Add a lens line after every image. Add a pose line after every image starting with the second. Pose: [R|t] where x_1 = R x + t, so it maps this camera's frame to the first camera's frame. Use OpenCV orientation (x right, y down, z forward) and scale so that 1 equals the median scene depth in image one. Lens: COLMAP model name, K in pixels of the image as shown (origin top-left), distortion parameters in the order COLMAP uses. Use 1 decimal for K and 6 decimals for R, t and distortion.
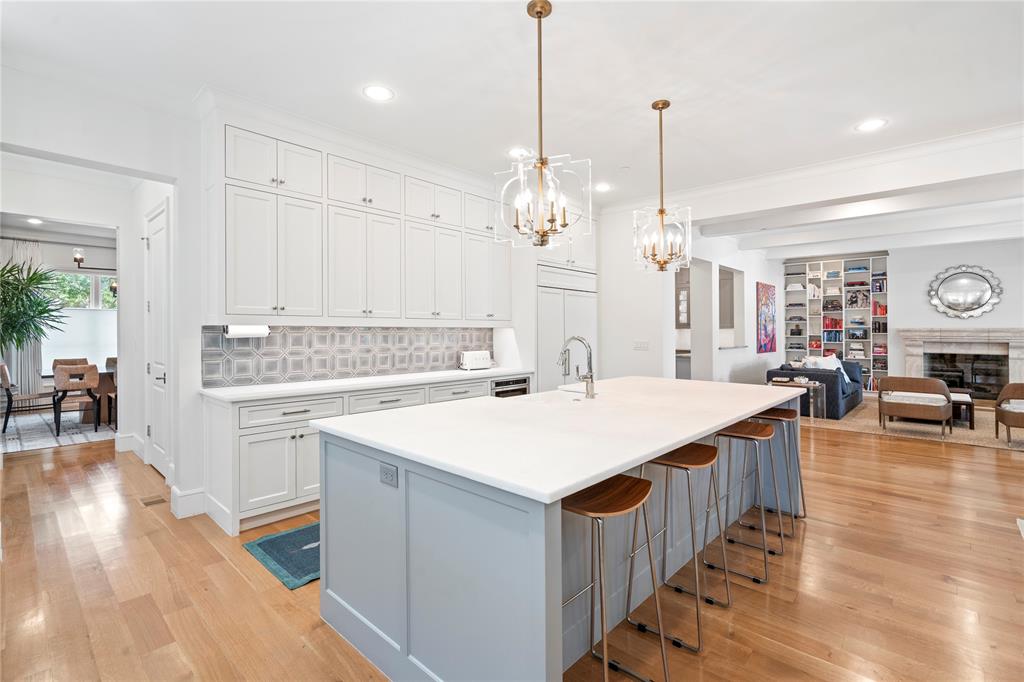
lens RADIAL K [[472.5, 0, 513.1], [0, 472.5, 323.5], [0, 0, 1]] dist [-0.001520, 0.000611]
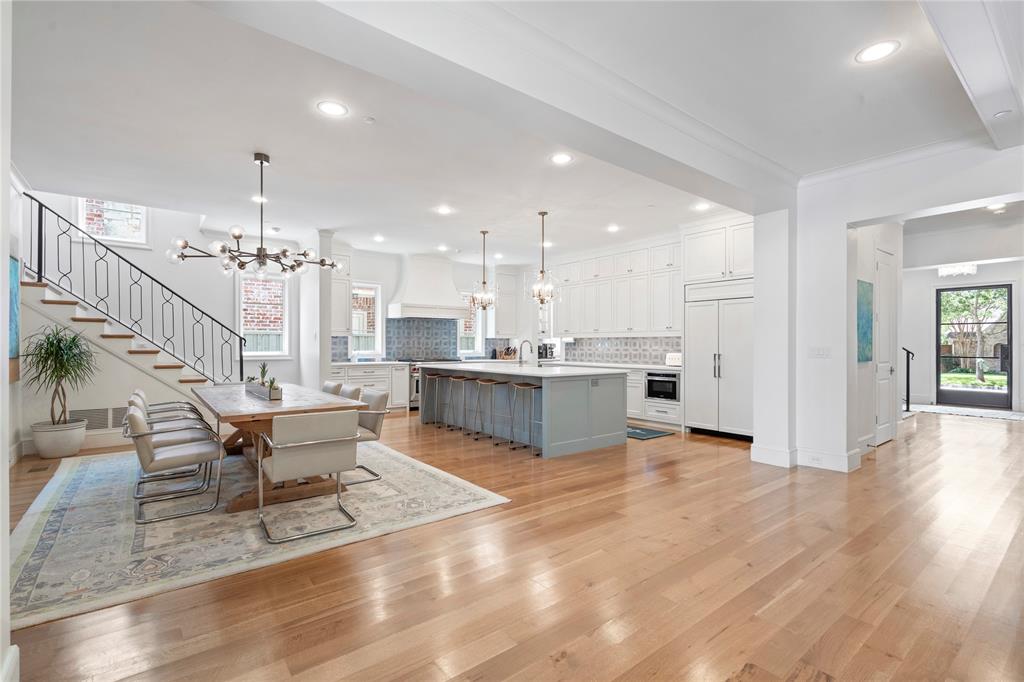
lens RADIAL K [[465.1, 0, 509.7], [0, 465.1, 349.2], [0, 0, 1]] dist [0.001170, 0.000164]
pose [[-0.164757, 0.004485, -0.986324, 0.922763], [0.011806, 0.999927, 0.002575, 0.025694], [0.986264, -0.011221, -0.164798, 0.509687]]
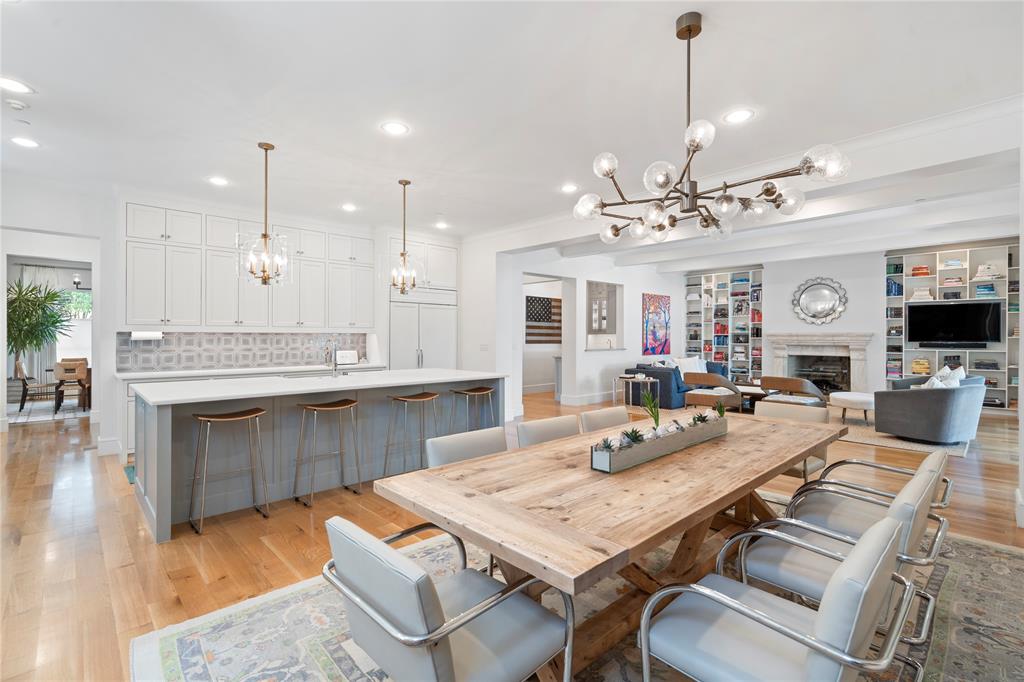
lens RADIAL K [[472.5, 0, 513.1], [0, 472.5, 323.5], [0, 0, 1]] dist [-0.001520, 0.000611]
pose [[0.997779, -0.003721, -0.066508, 0.329044], [0.002792, 0.999897, -0.014065, 0.001060], [0.066553, 0.013848, 0.997687, -0.200746]]
